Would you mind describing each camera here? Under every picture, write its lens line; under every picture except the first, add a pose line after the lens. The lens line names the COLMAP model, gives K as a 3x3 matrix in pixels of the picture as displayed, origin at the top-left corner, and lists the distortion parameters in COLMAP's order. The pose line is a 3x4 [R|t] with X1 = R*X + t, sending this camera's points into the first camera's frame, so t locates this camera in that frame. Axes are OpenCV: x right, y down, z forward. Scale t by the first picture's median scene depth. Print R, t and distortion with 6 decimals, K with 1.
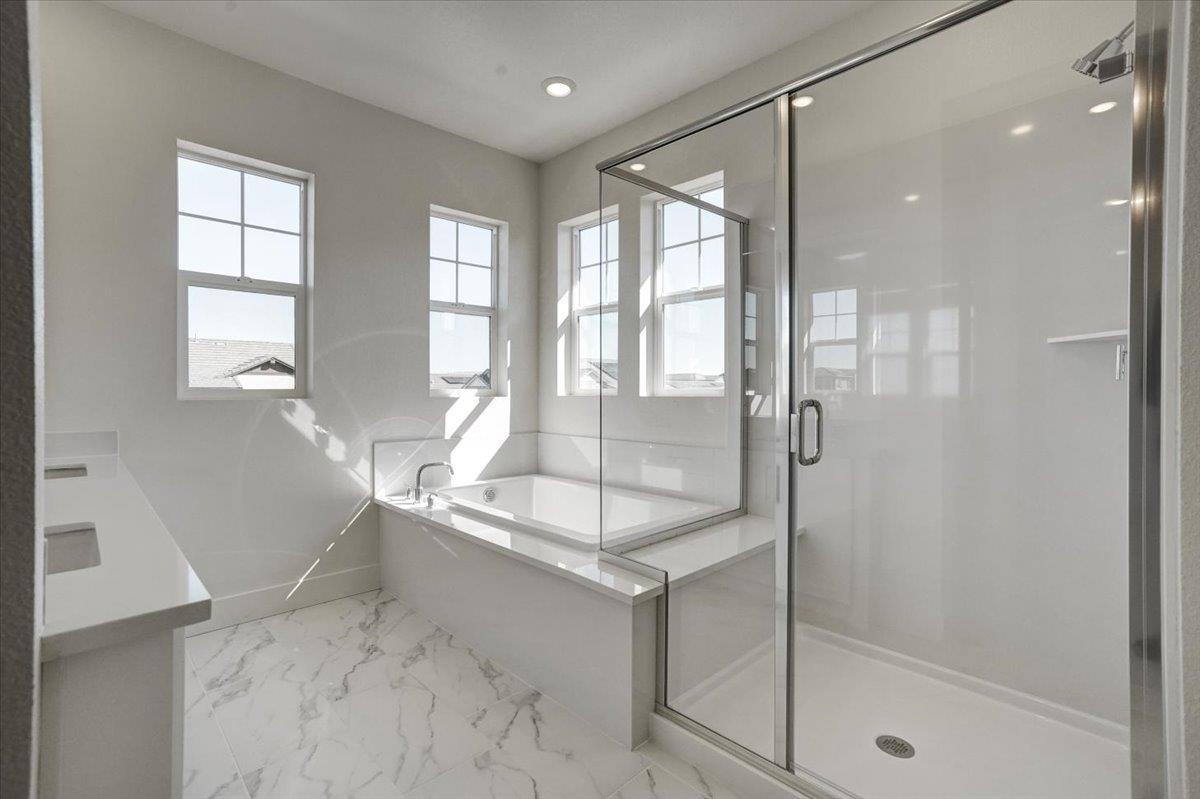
lens RADIAL K [[552.2, 0, 601.1], [0, 552.2, 388.9], [0, 0, 1]] dist [-0.045052, 0.022200]
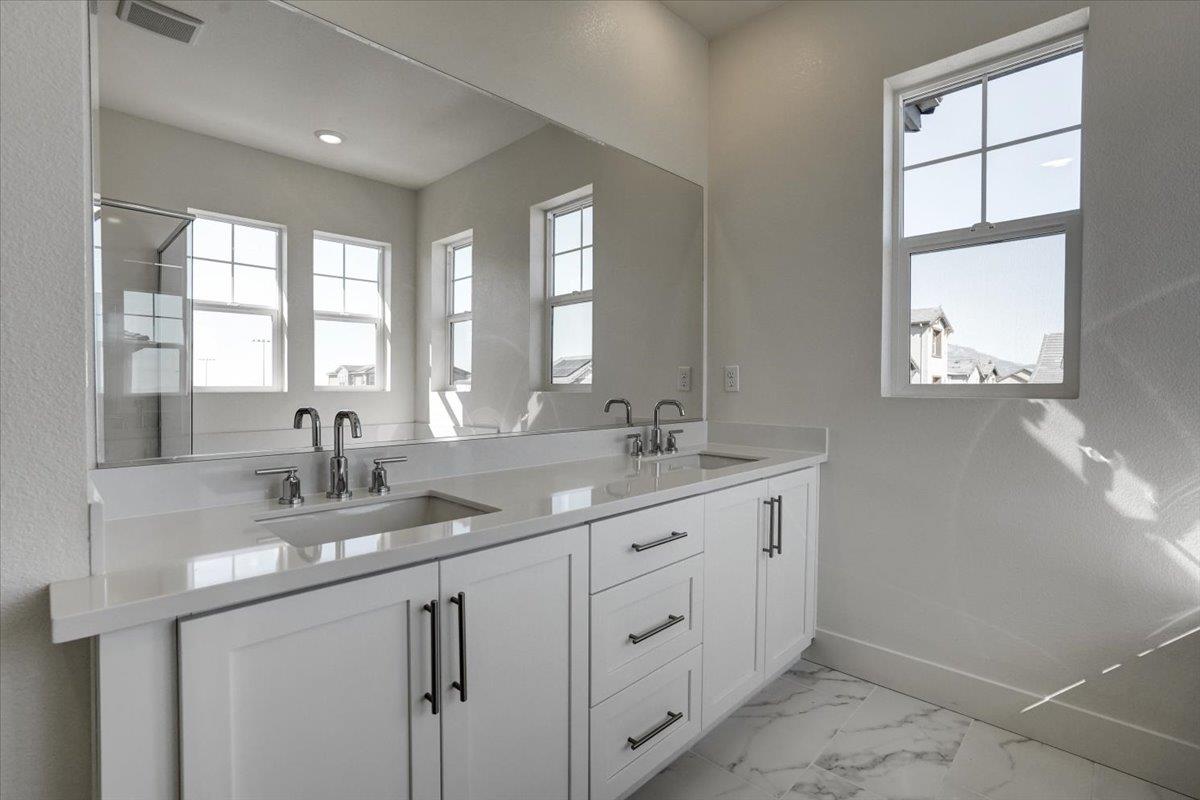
lens RADIAL K [[552.2, 0, 601.1], [0, 552.2, 389.4], [0, 0, 1]] dist [-0.045052, 0.022200]
pose [[0.024242, 0.013583, -0.999614, 0.033849], [-0.008298, 0.999876, 0.013385, 0.003074], [0.999672, 0.007970, 0.024352, 0.481085]]
